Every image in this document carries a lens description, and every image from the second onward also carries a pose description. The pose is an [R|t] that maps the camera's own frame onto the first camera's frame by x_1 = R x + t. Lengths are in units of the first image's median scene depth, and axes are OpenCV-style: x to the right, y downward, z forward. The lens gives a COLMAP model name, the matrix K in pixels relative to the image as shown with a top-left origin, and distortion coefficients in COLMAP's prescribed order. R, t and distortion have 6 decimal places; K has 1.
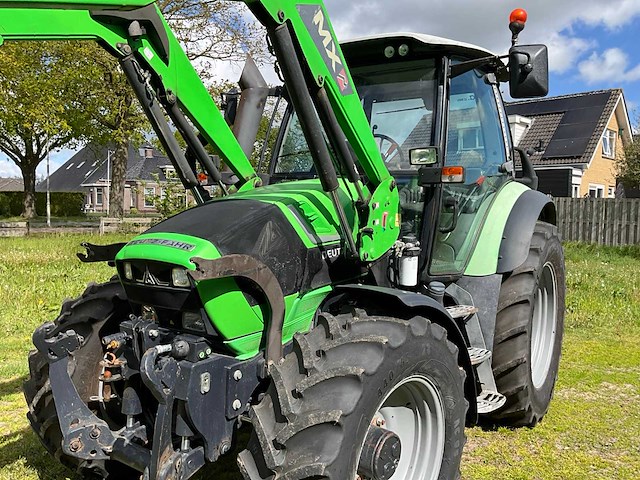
lens RADIAL K [[517.9, 0, 313.4], [0, 517.9, 237.7], [0, 0, 1]] dist [0.080281, -0.145312]
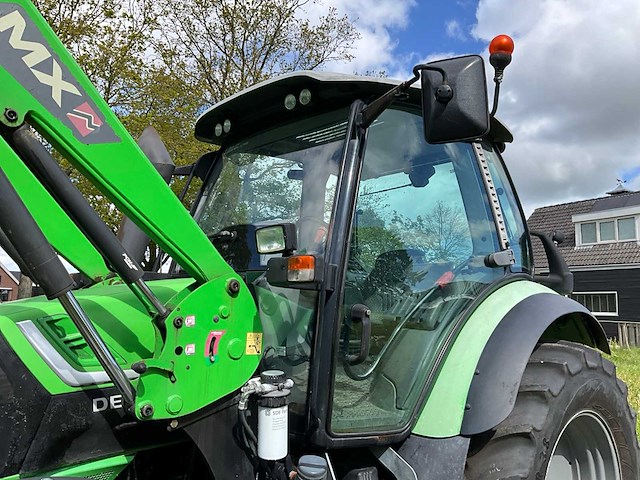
lens RADIAL K [[517.9, 0, 316.8], [0, 517.9, 240.9], [0, 0, 1]] dist [0.080281, -0.145312]
pose [[0.974908, -0.026561, -0.221017, 0.431135], [-0.015019, 0.982745, -0.184352, -0.047751], [0.222100, 0.183046, 0.957688, 0.464287]]
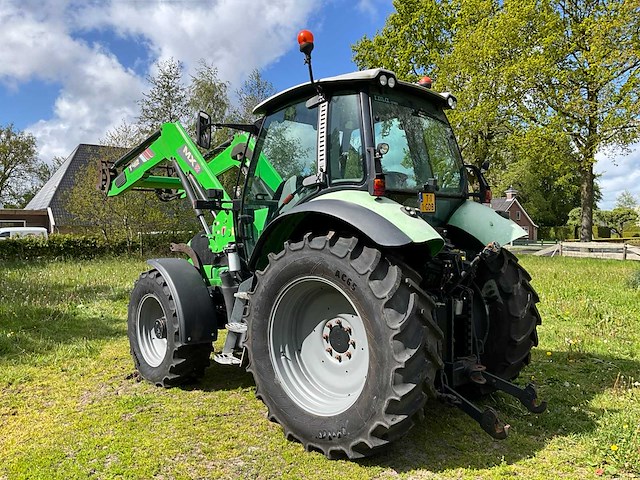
lens RADIAL K [[517.9, 0, 320.3], [0, 517.9, 239.4], [0, 0, 1]] dist [0.080281, -0.145312]
pose [[-0.143285, 0.005653, -0.989665, 2.058332], [-0.052919, 0.998509, 0.013366, -0.052546], [0.988266, 0.054287, -0.142772, 1.747302]]
